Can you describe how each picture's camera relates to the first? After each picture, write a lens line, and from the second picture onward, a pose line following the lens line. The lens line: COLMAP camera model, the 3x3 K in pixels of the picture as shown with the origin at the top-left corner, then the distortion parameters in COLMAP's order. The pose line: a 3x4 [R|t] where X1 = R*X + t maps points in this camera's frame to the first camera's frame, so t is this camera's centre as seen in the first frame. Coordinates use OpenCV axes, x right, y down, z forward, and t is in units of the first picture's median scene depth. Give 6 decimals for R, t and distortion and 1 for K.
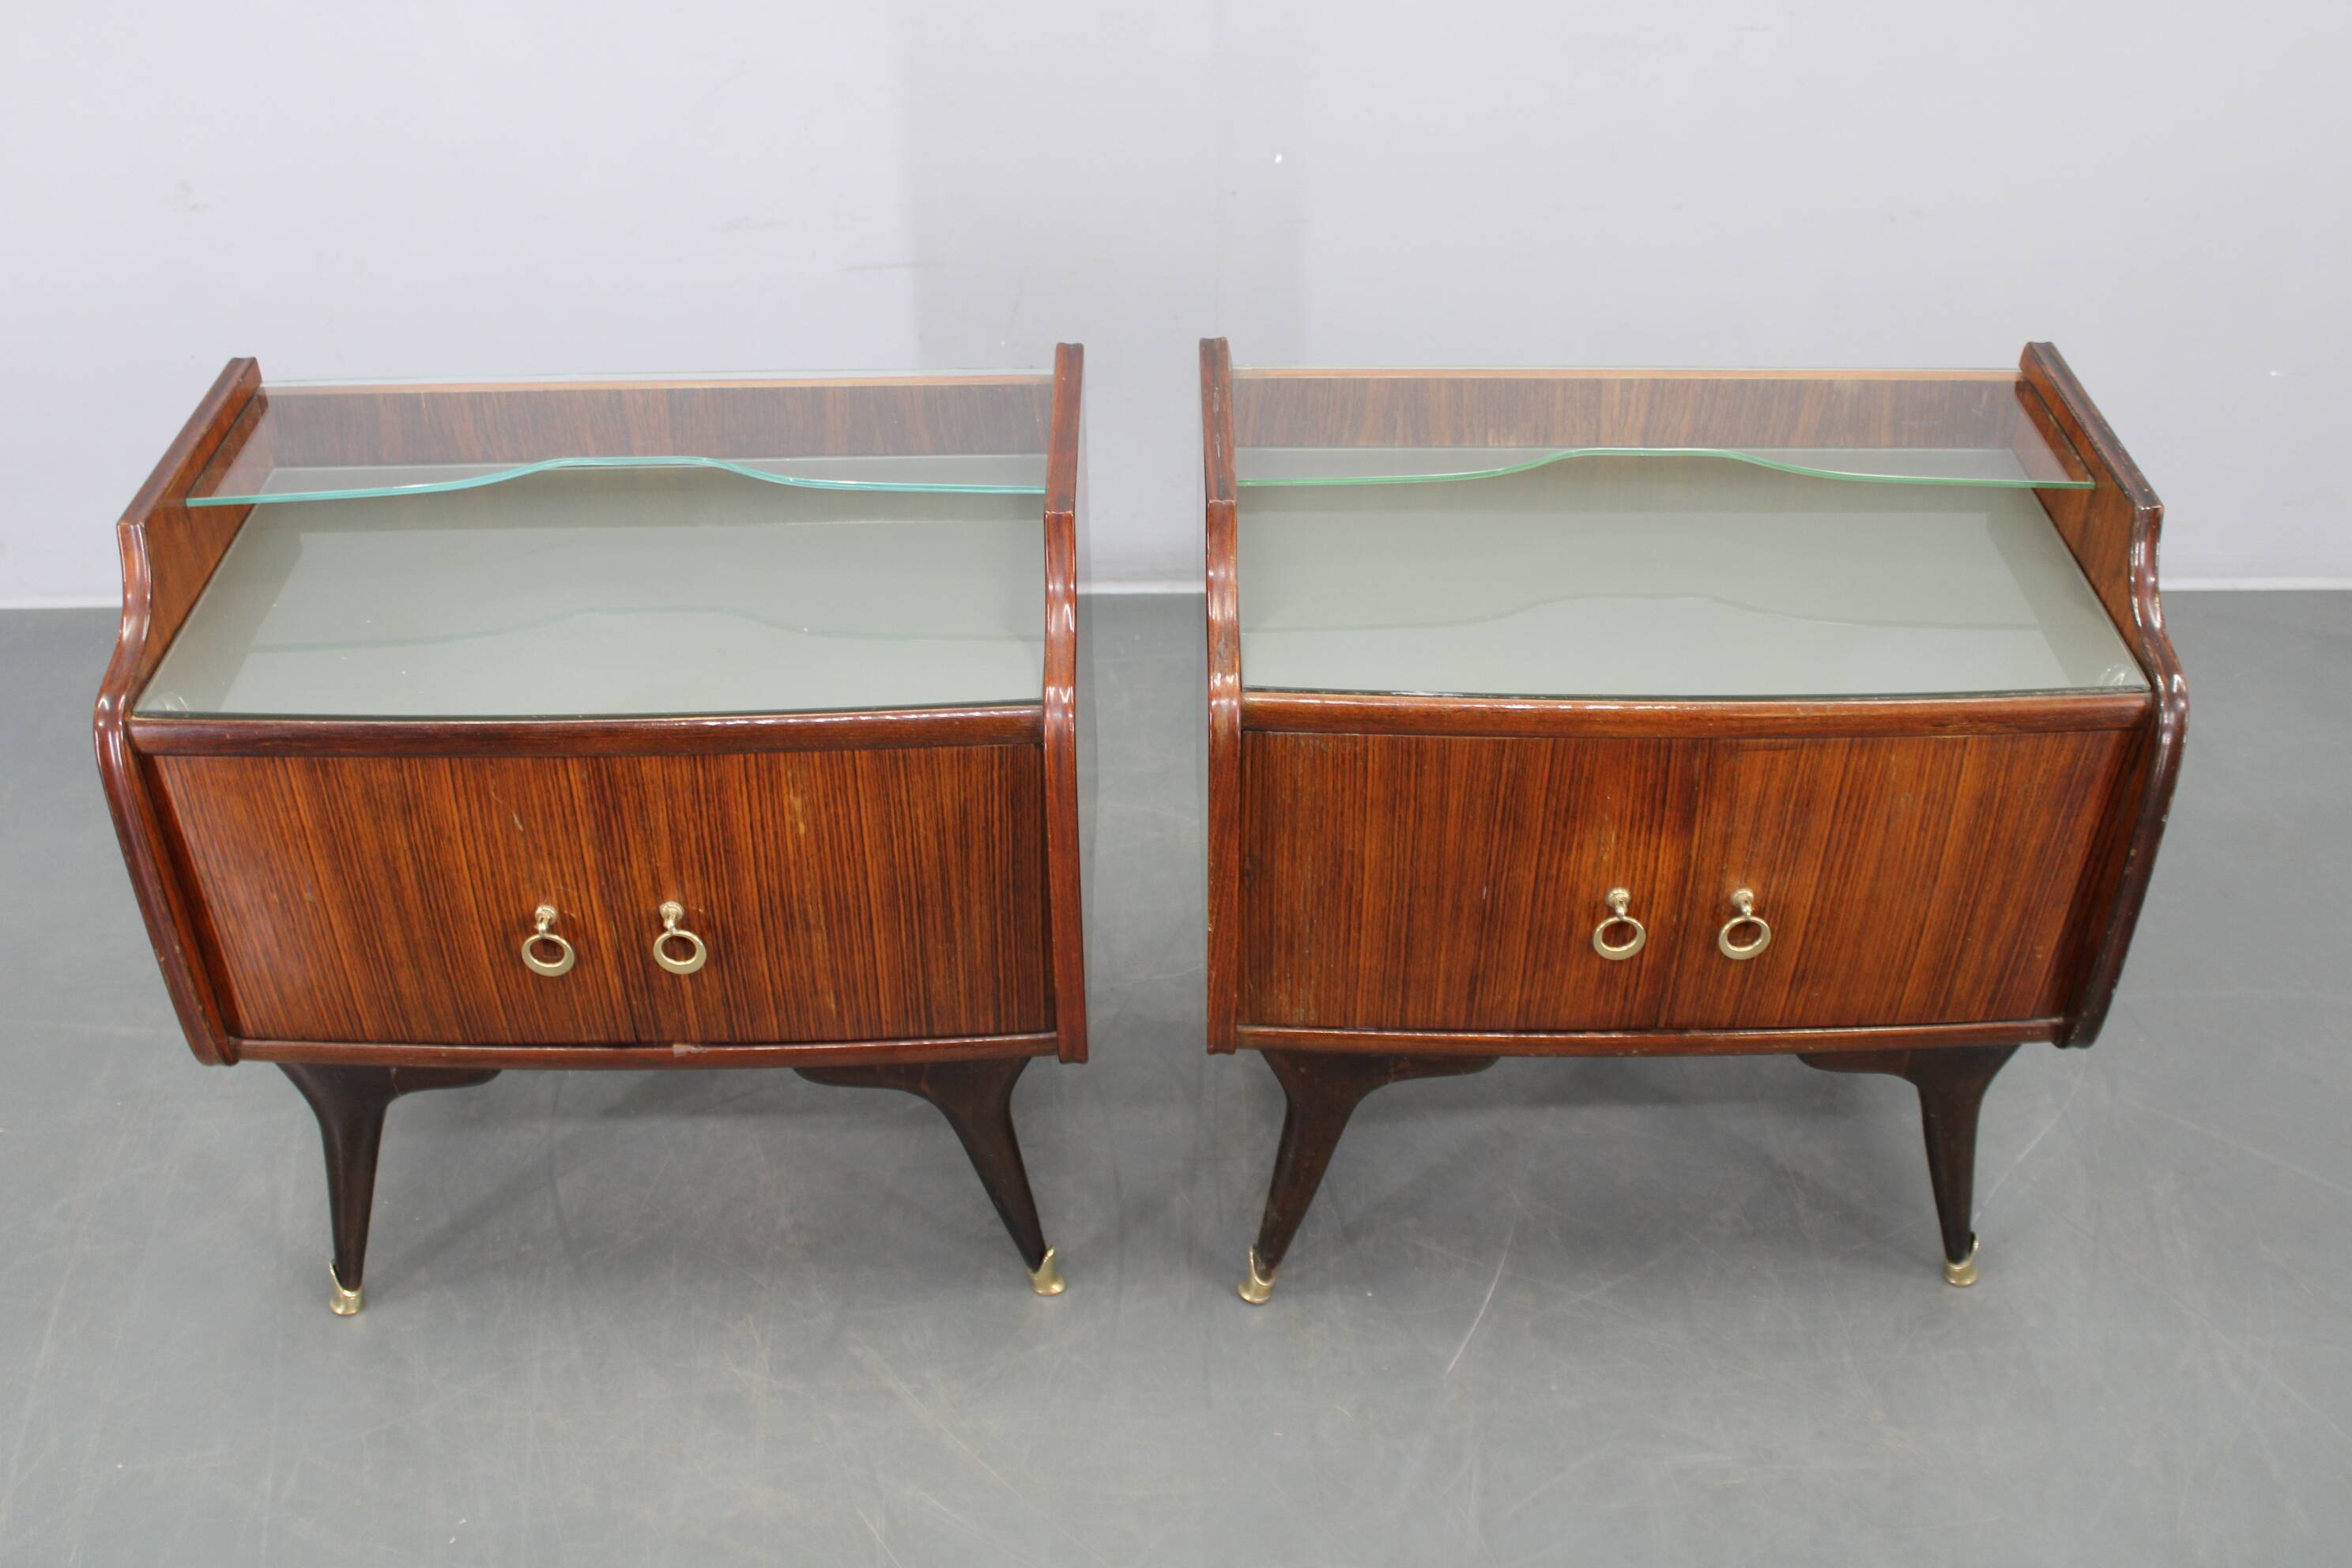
lens RADIAL K [[2389.4, 0, 1176.0], [0, 2389.4, 784.0], [0, 0, 1]] dist [-0.138385, 0.150170]
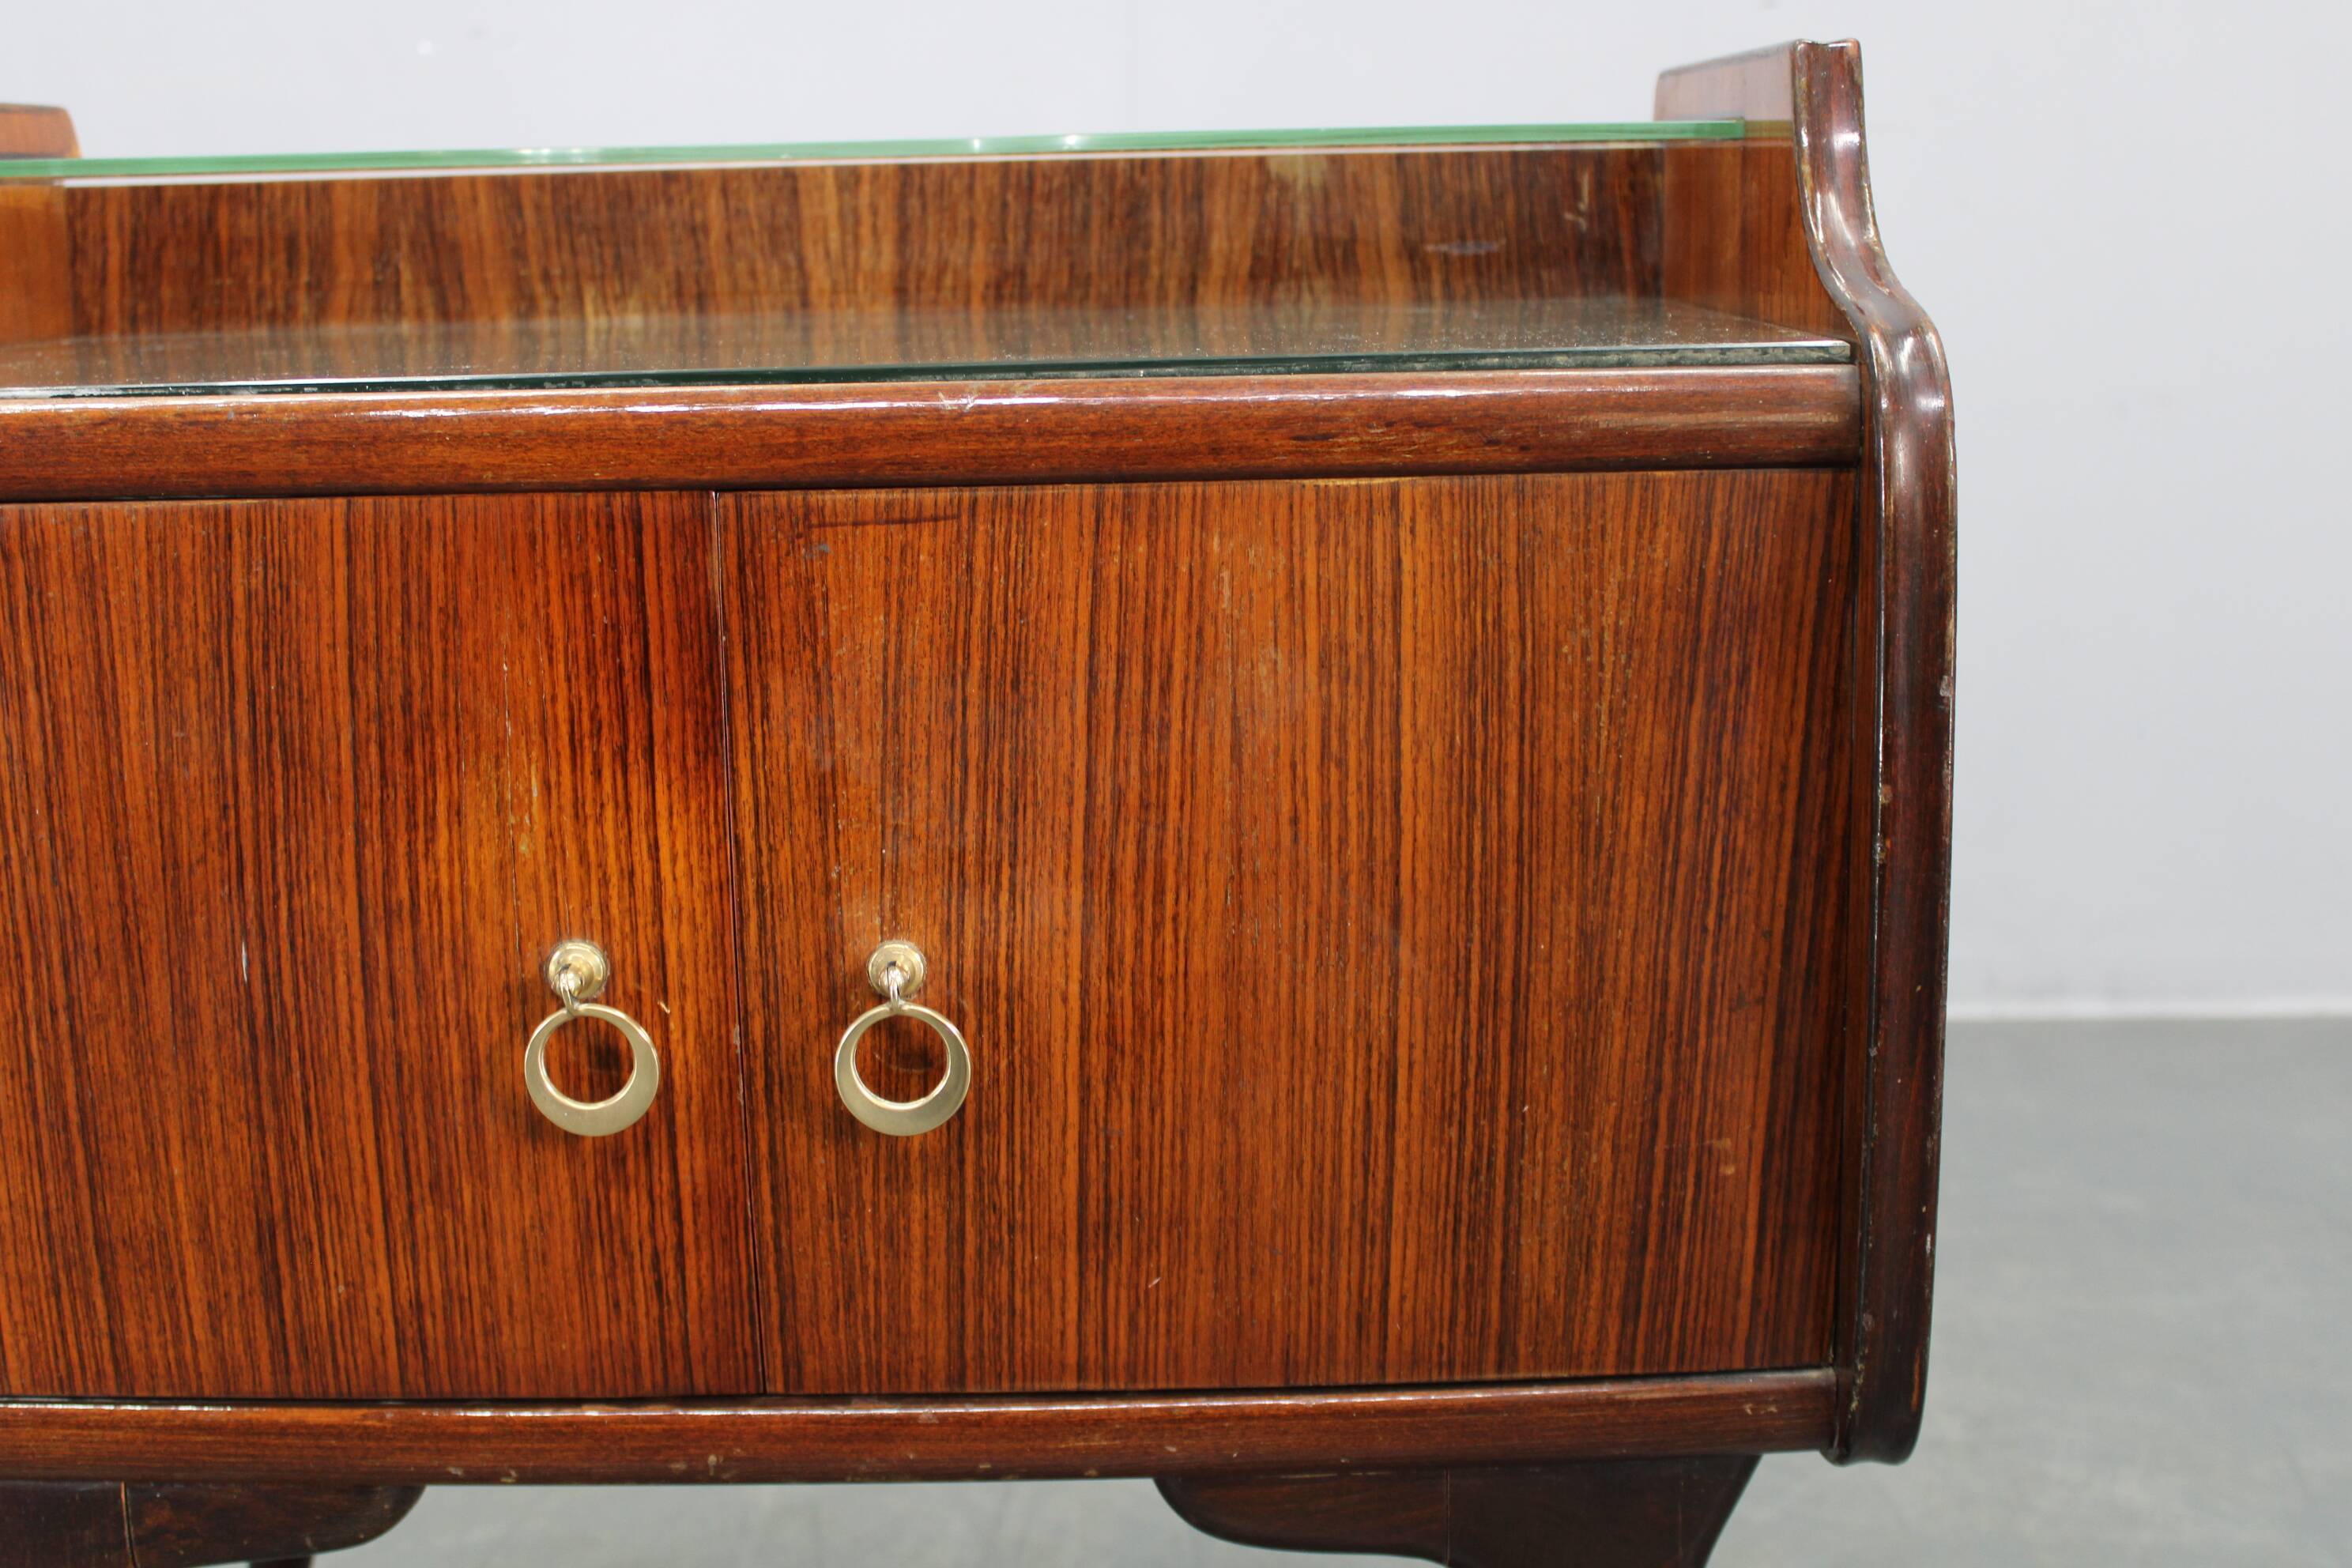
lens RADIAL K [[2867.1, 0, 1176.0], [0, 2867.1, 784.0], [0, 0, 1]] dist [-0.093597, 0.053330]
pose [[0.999776, -0.016247, -0.013571, 0.292957], [0.009210, 0.911056, -0.412180, 0.216097], [0.019061, 0.411962, 0.911001, 0.559678]]
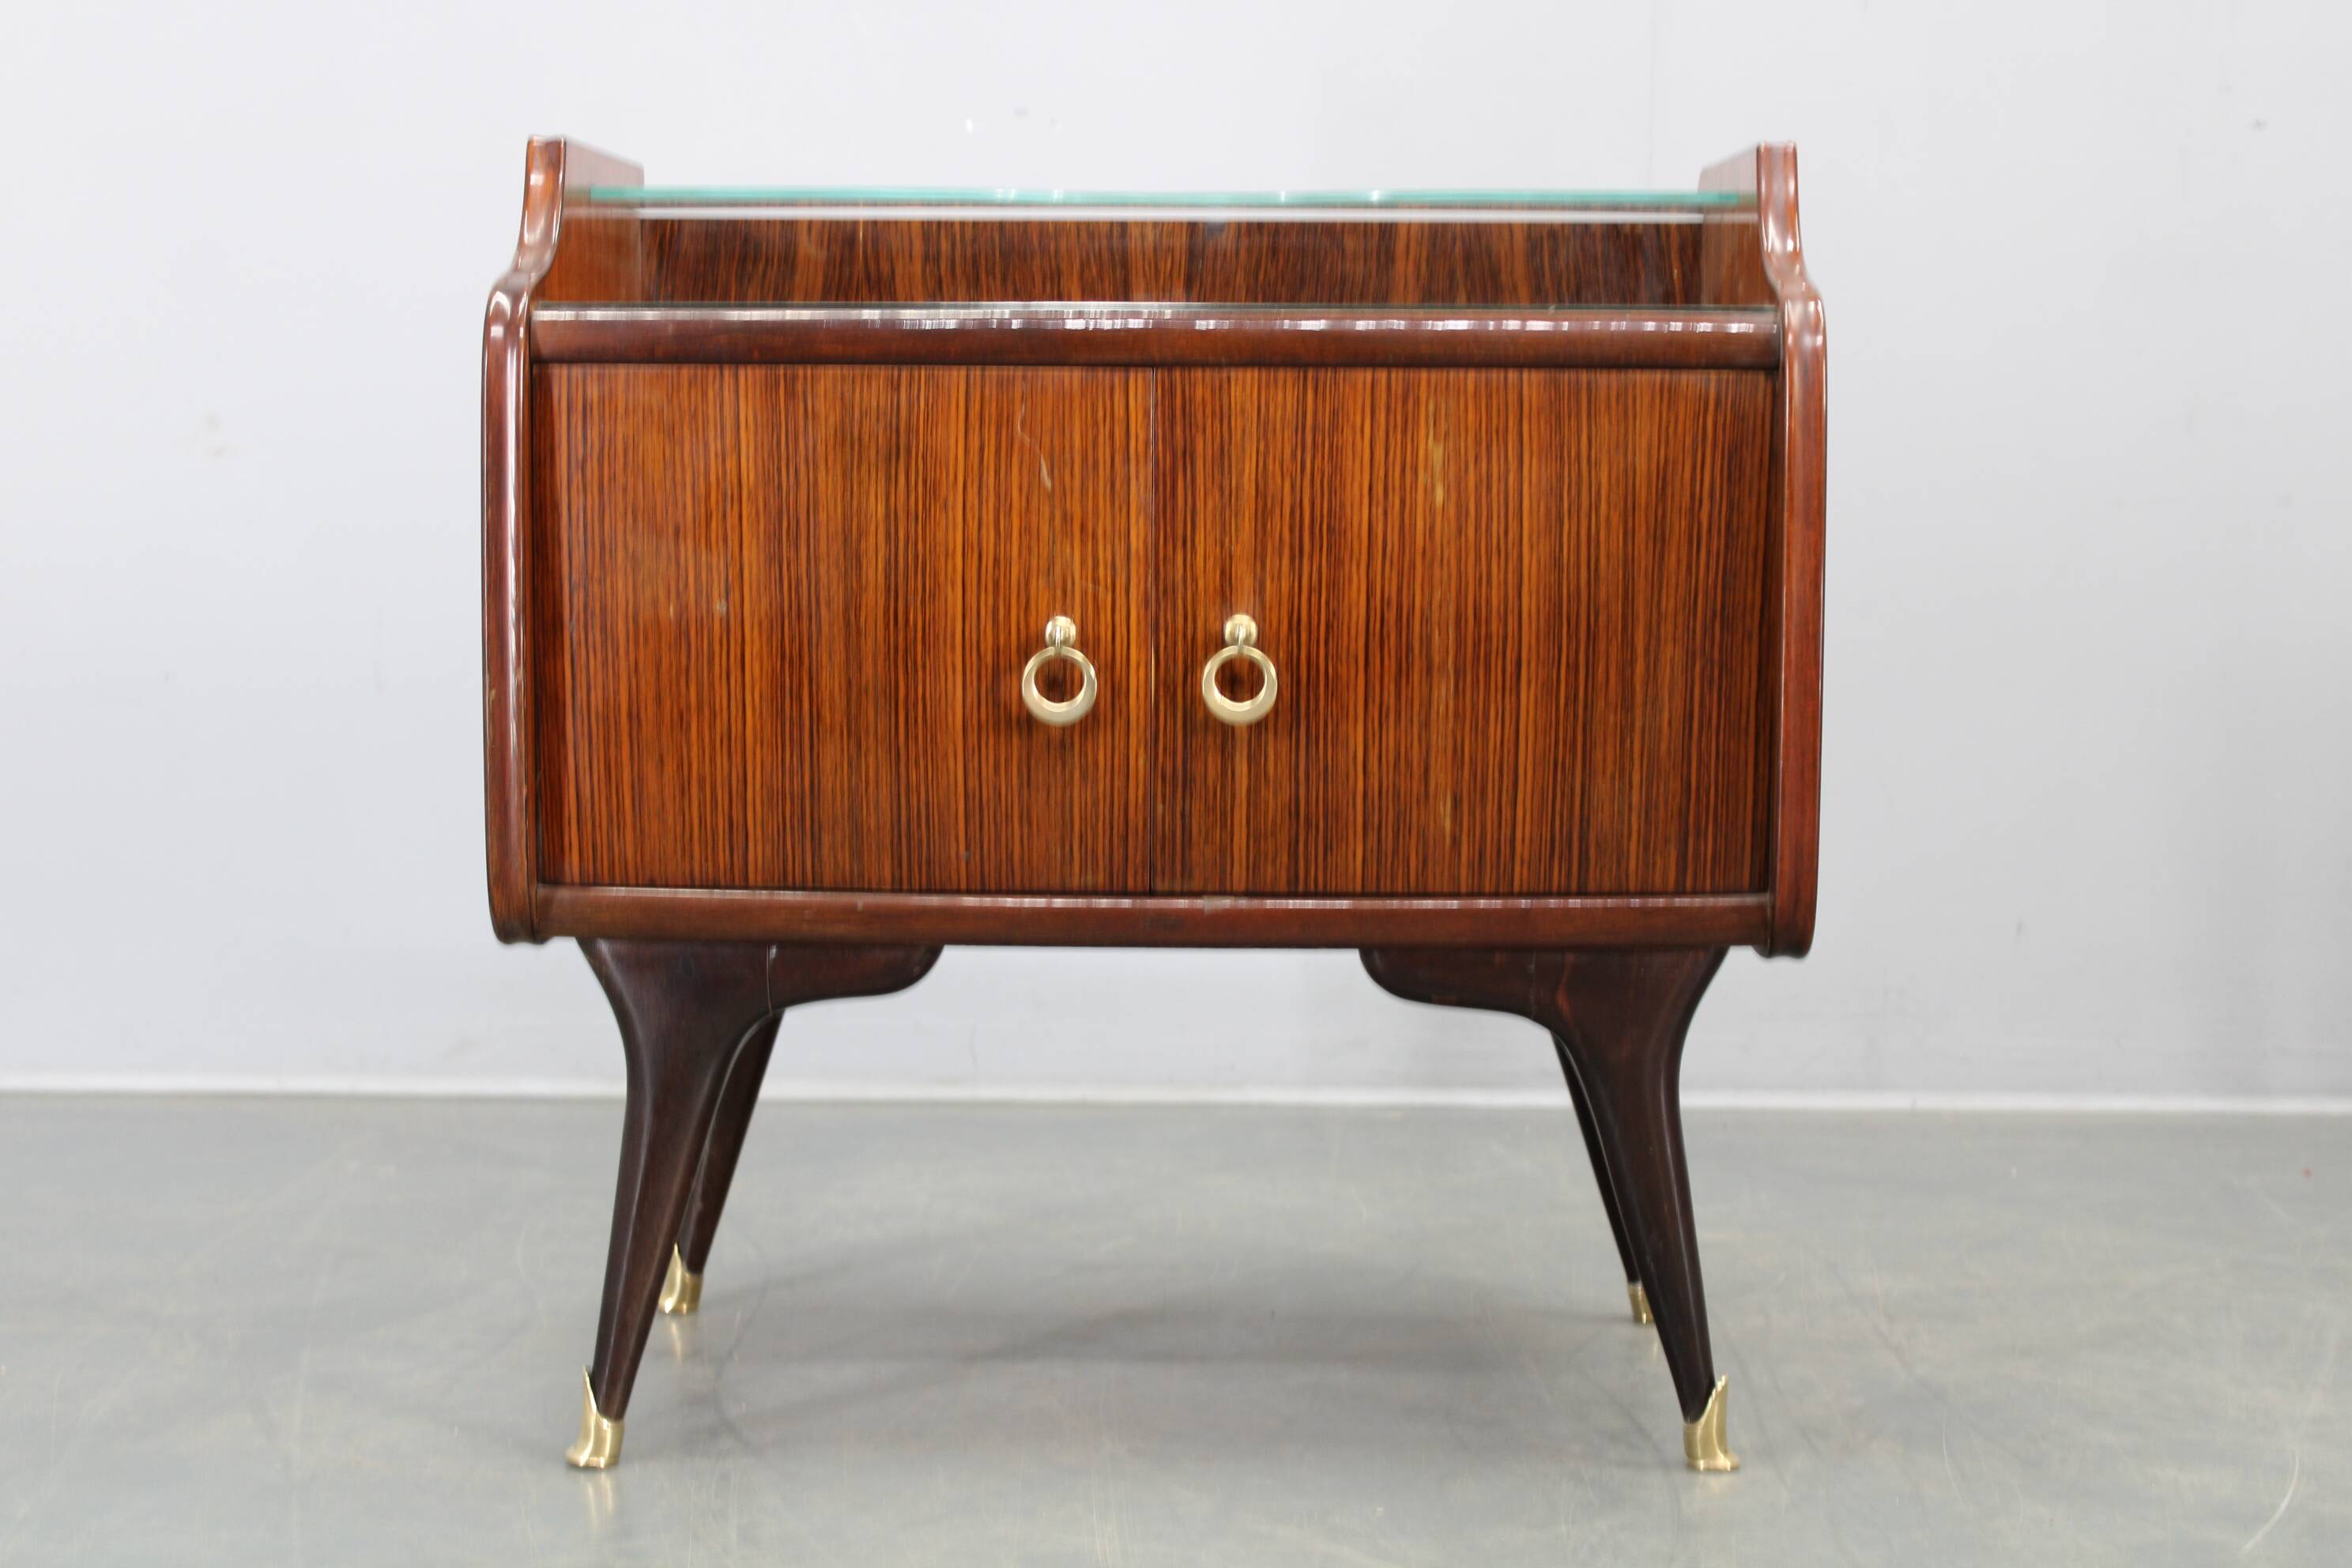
lens RADIAL K [[3766.6, 0, 1176.0], [0, 3766.6, 784.0], [0, 0, 1]] dist [-0.028055, 0.076202]
pose [[0.999422, 0.012151, -0.031749, -0.194993], [-0.026612, 0.860784, -0.508274, 0.662529], [0.021153, 0.508826, 0.860610, 0.055631]]
